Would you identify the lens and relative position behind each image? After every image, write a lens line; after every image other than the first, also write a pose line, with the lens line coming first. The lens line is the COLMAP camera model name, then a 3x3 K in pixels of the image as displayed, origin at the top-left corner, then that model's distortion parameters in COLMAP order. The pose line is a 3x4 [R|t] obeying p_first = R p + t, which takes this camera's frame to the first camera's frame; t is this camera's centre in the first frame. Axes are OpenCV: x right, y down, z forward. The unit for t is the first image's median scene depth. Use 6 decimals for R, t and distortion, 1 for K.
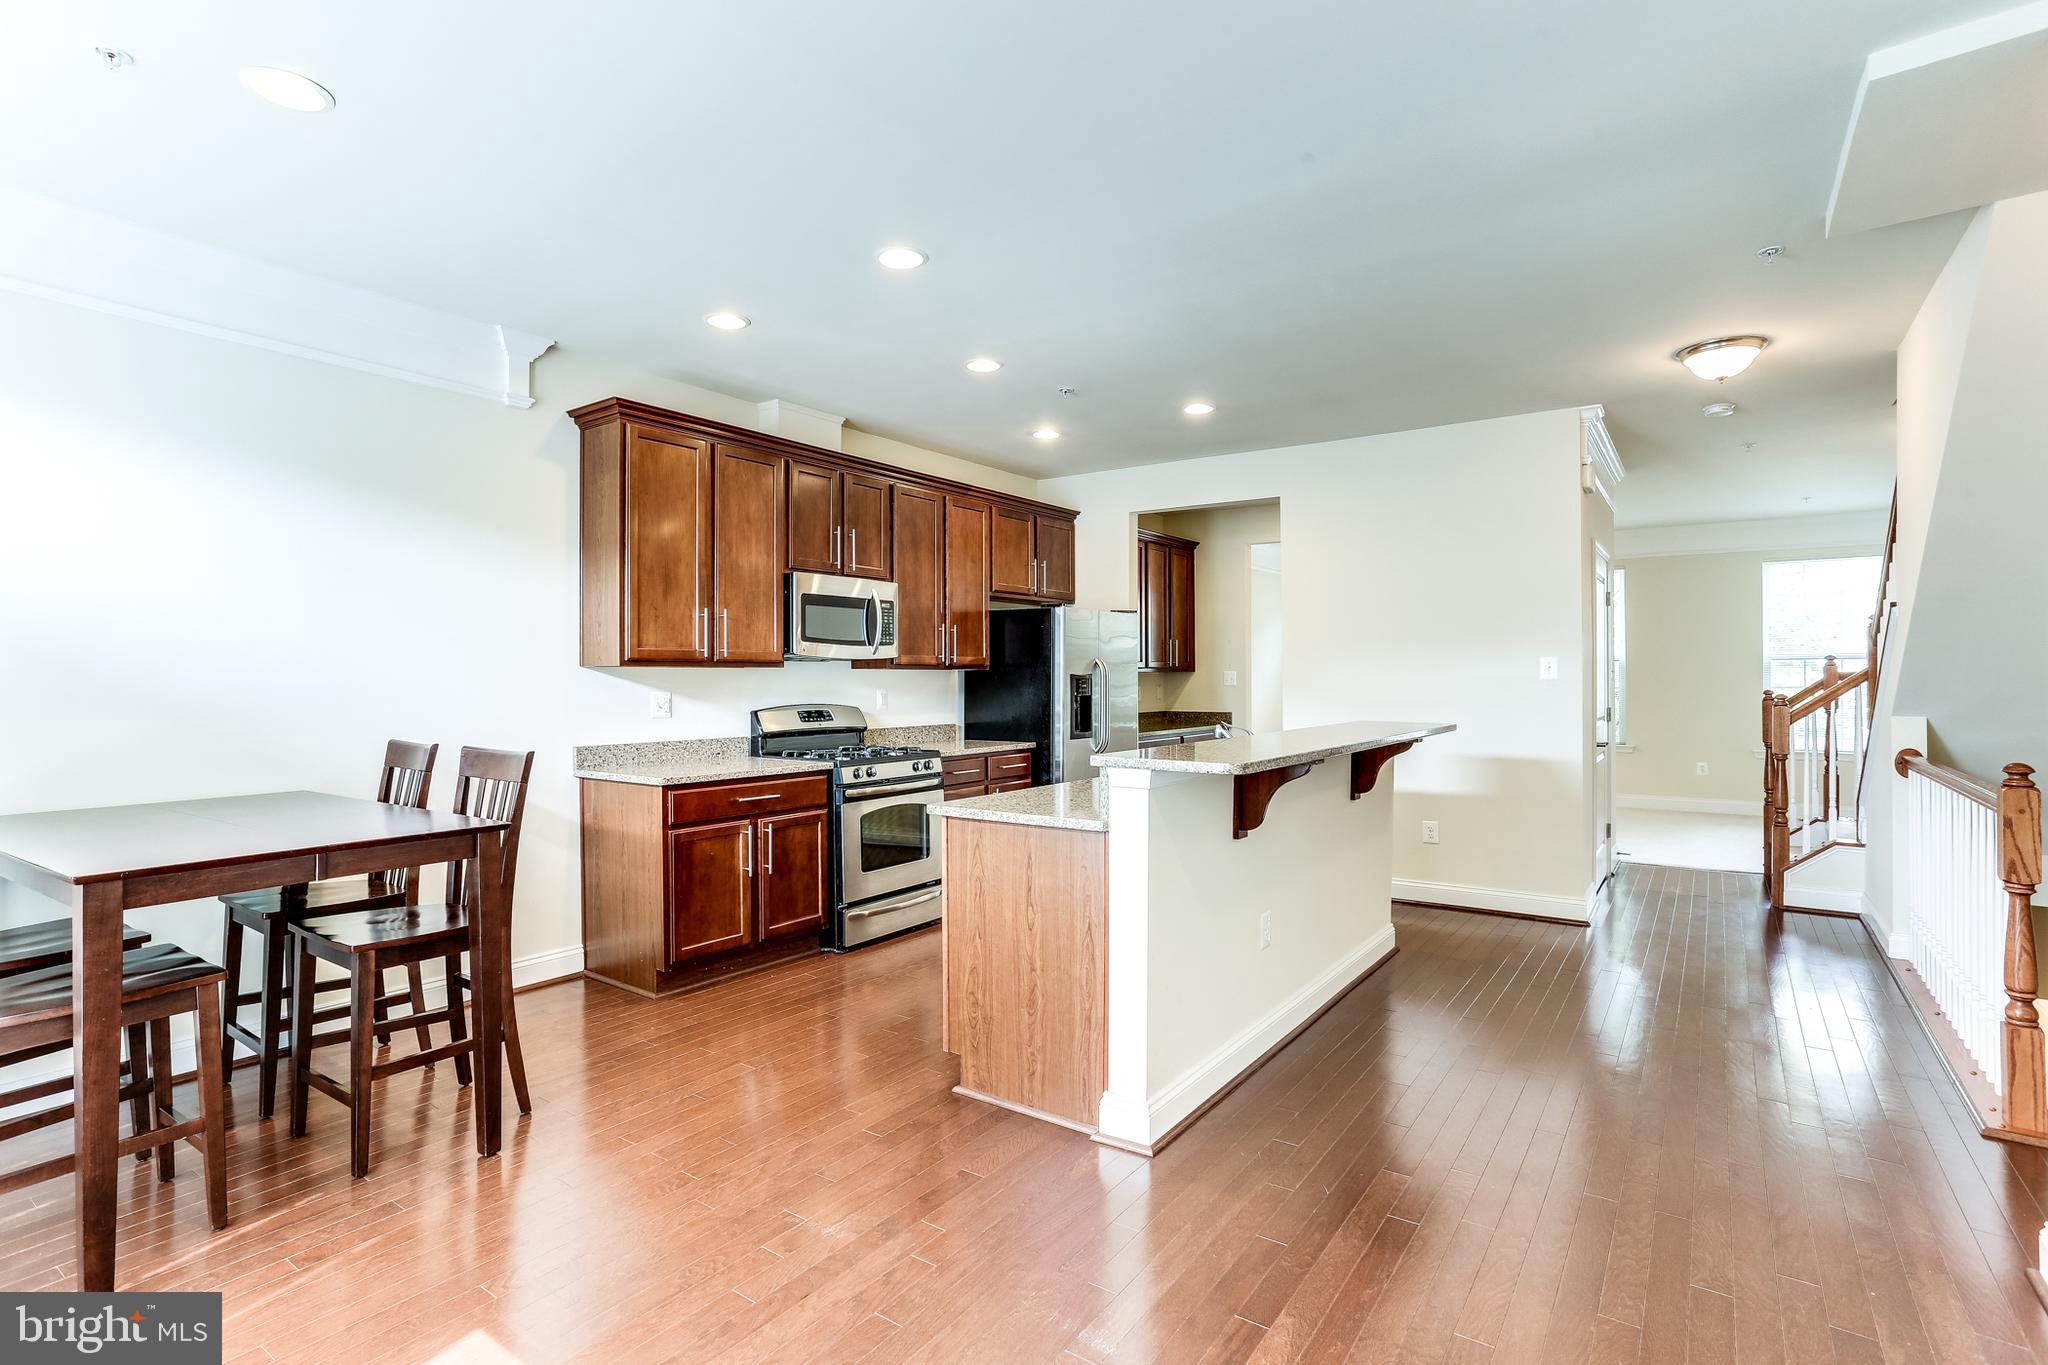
lens RADIAL K [[1035.7, 0, 1020.1], [0, 1035.7, 664.1], [0, 0, 1]] dist [-0.088729, 0.051018]
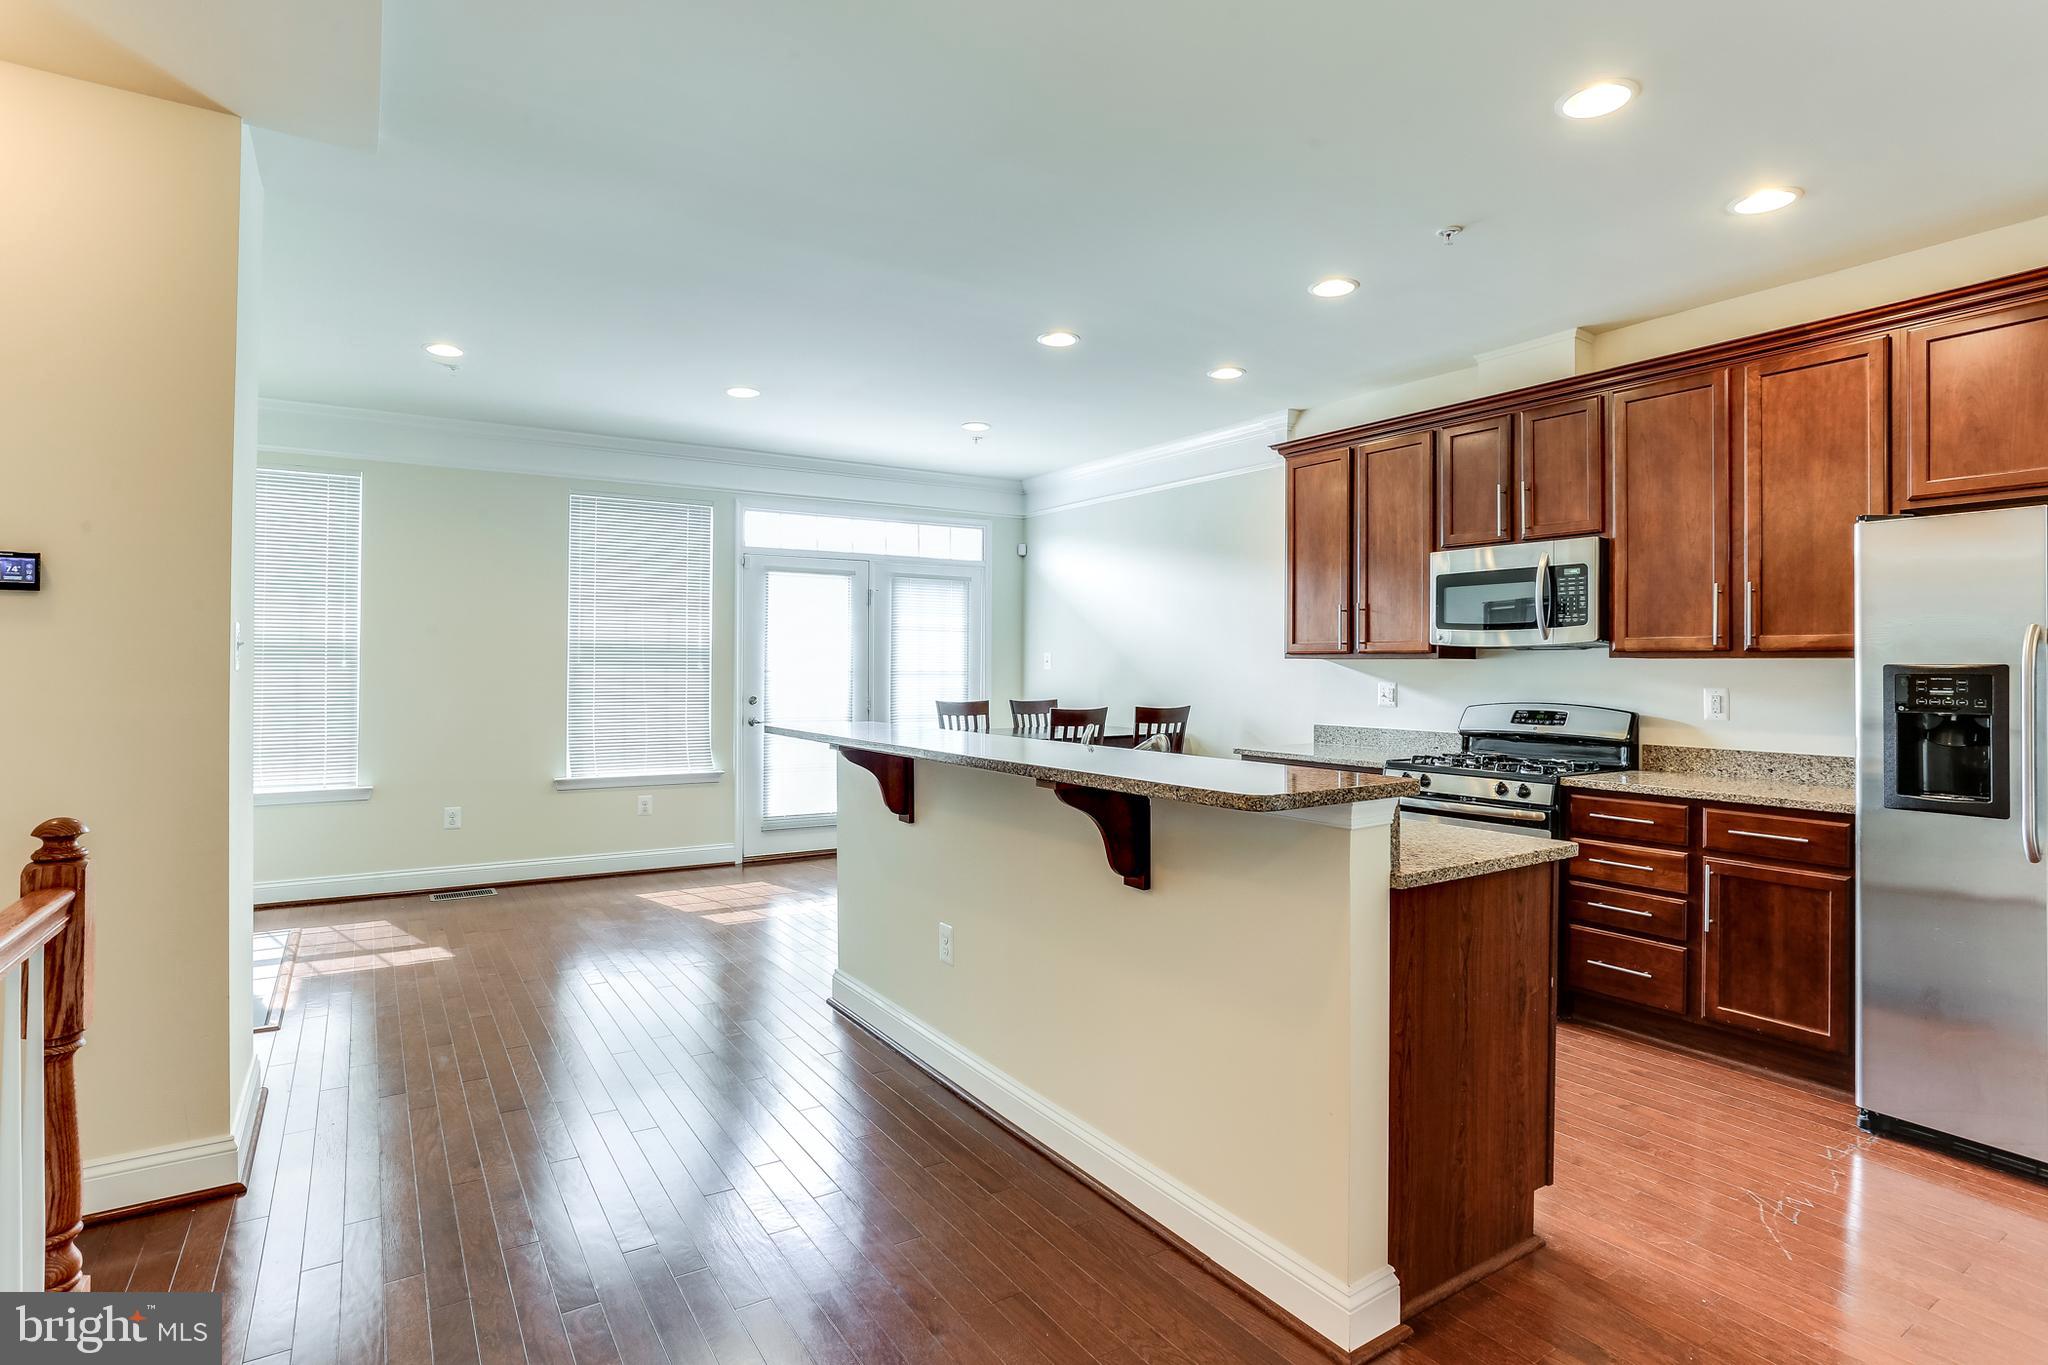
lens RADIAL K [[1035.7, 0, 1020.1], [0, 1035.7, 664.1], [0, 0, 1]] dist [-0.088729, 0.051018]
pose [[-0.371130, -0.001159, -0.928580, 0.706382], [0.009424, 0.999943, -0.005014, 0.008967], [0.928533, -0.010612, -0.371098, 0.936240]]
